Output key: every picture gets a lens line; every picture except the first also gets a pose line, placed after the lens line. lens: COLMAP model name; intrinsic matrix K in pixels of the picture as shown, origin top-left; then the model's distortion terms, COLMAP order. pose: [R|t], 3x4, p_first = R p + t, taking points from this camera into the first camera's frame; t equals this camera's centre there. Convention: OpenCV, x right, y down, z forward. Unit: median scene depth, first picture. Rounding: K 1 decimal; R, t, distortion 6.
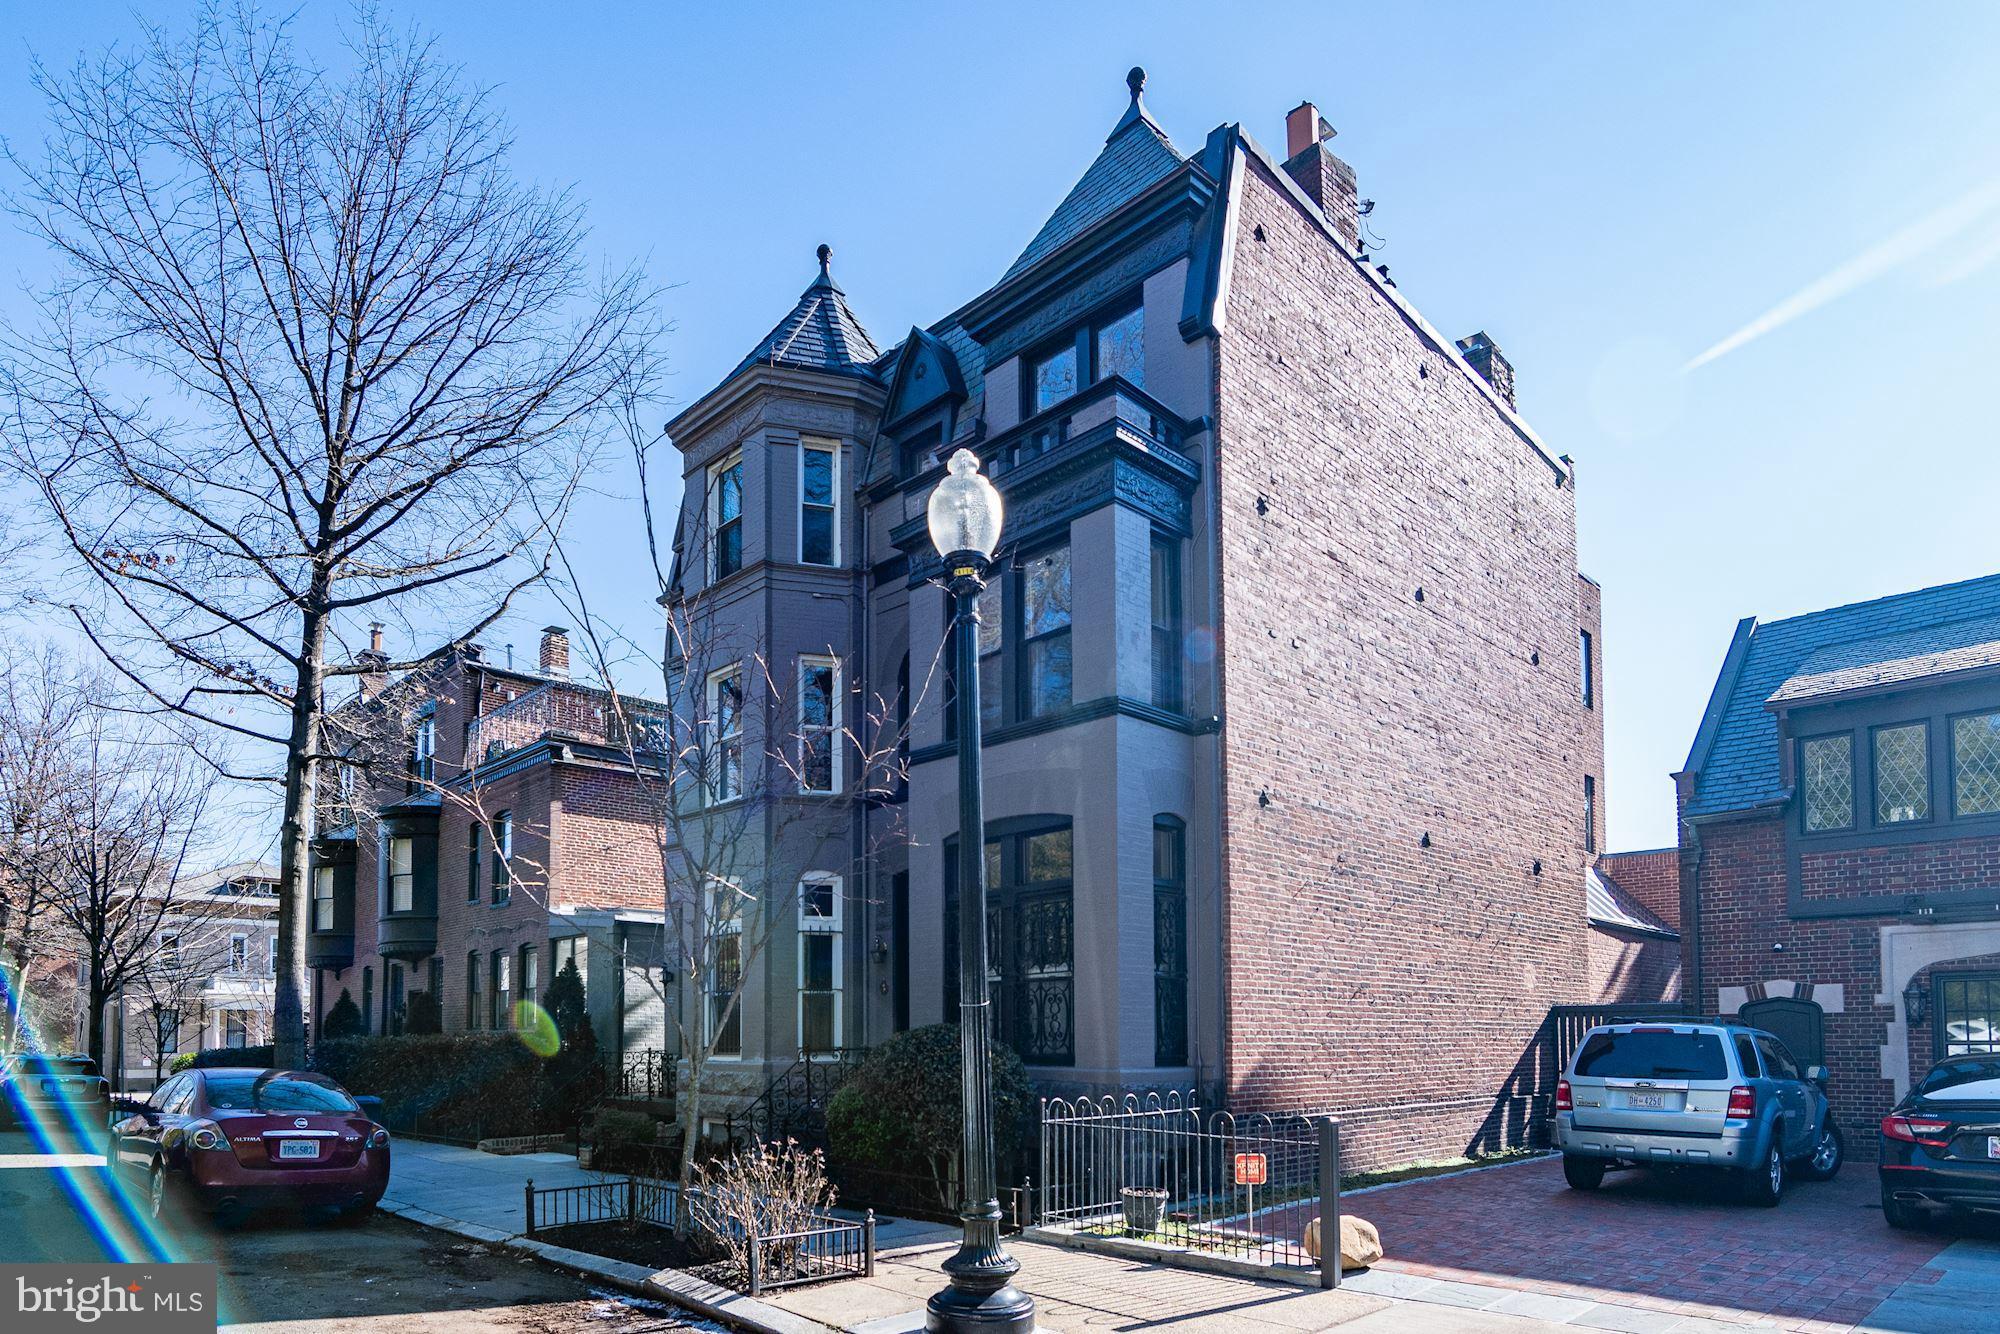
lens RADIAL K [[981.1, 0, 1000.0], [0, 981.1, 667.0], [0, 0, 1]] dist [0.014512, -0.013262]
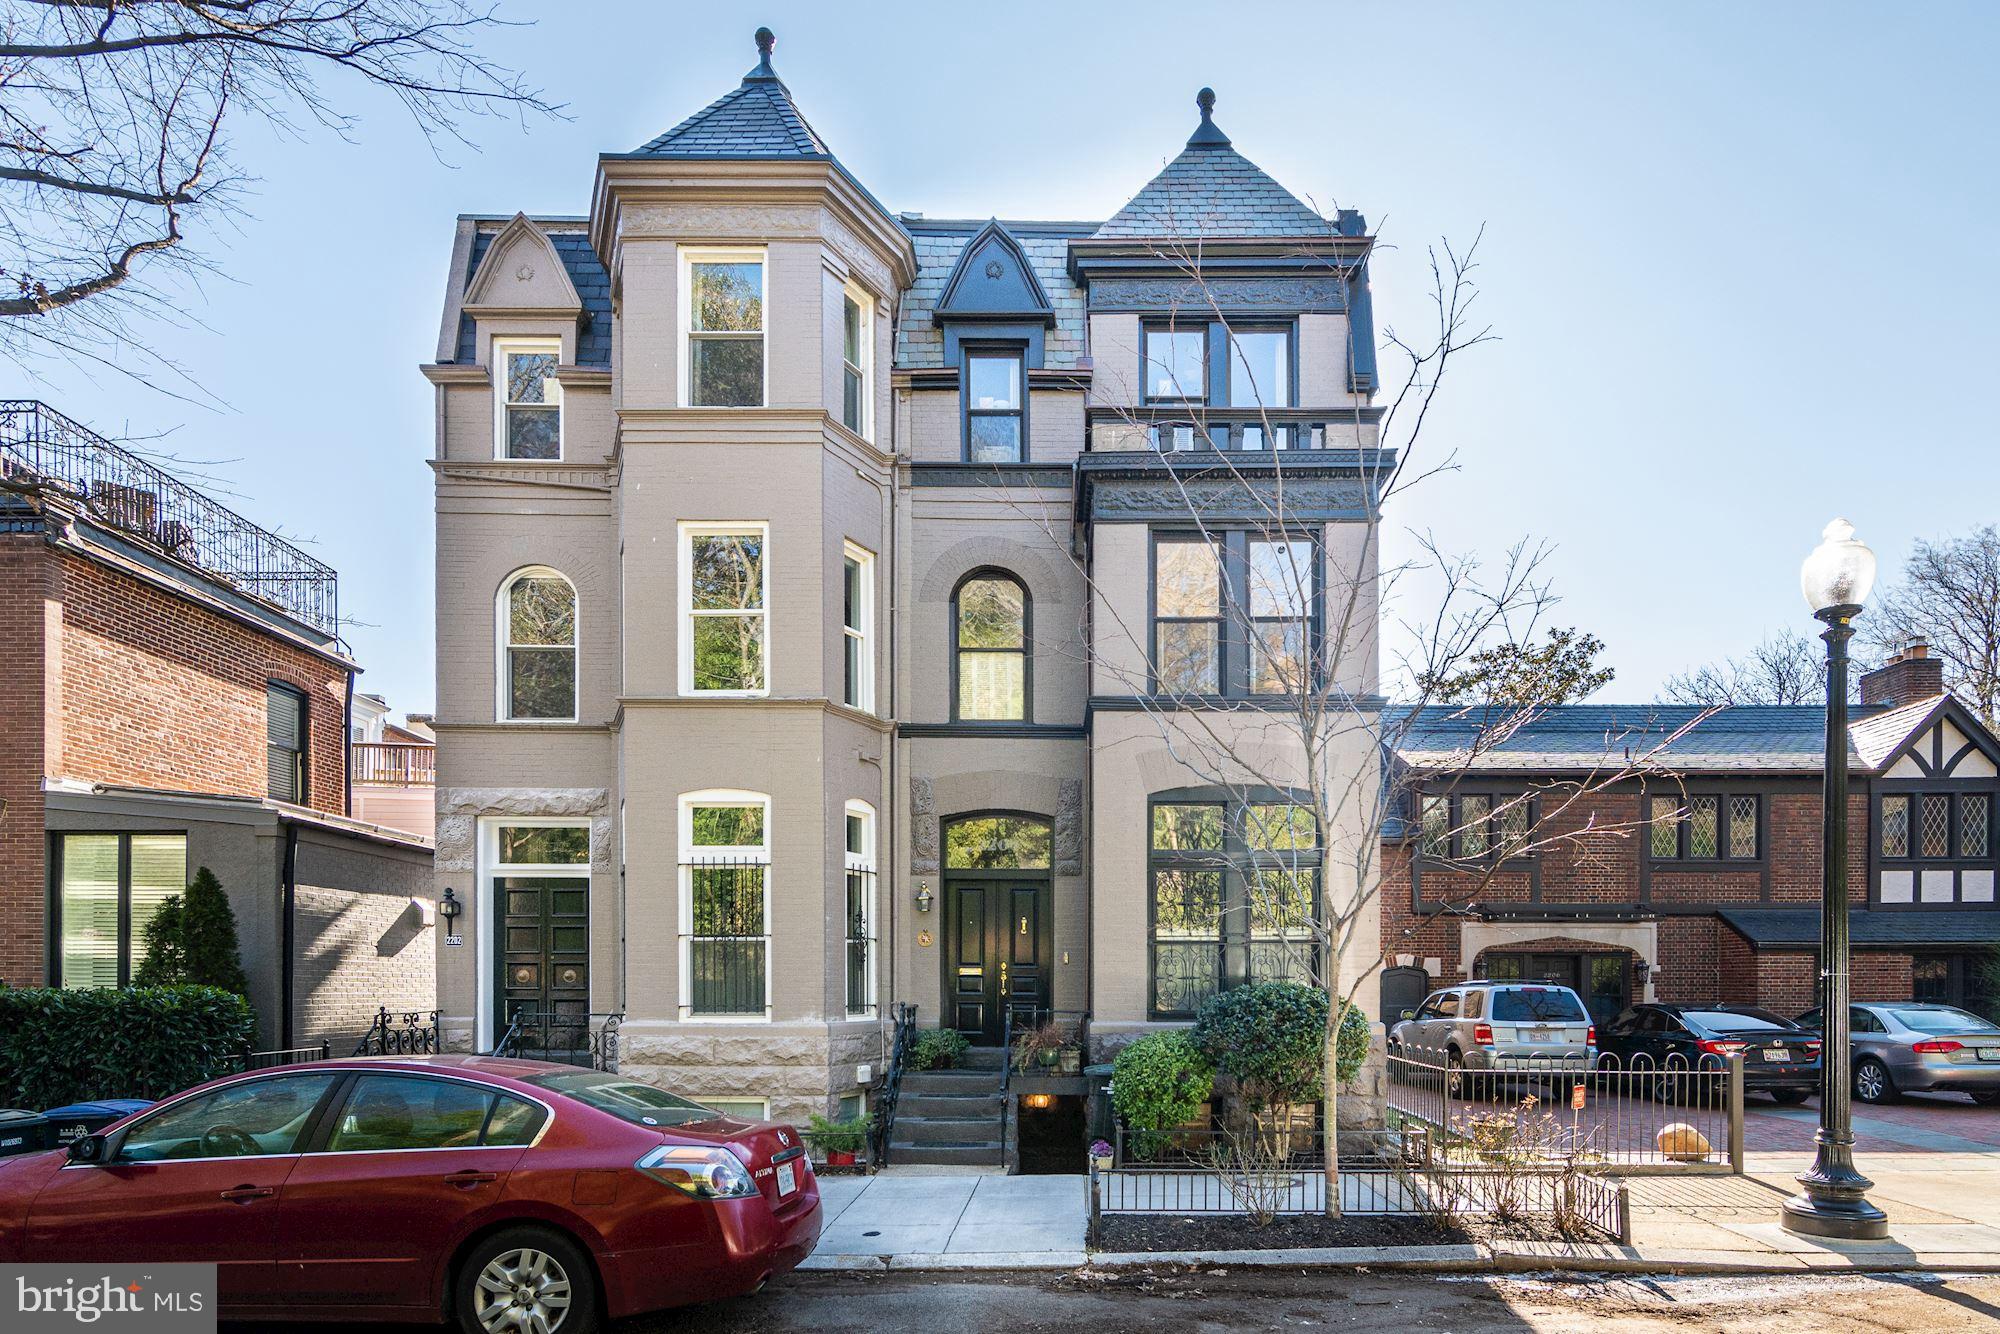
lens RADIAL K [[981.1, 0, 1000.0], [0, 981.1, 667.0], [0, 0, 1]] dist [0.014512, -0.013262]
pose [[0.745580, 0.208303, 0.633024, -0.673132], [-0.236051, 0.970856, -0.041447, 0.105609], [-0.623209, -0.118524, 0.773022, 0.291972]]
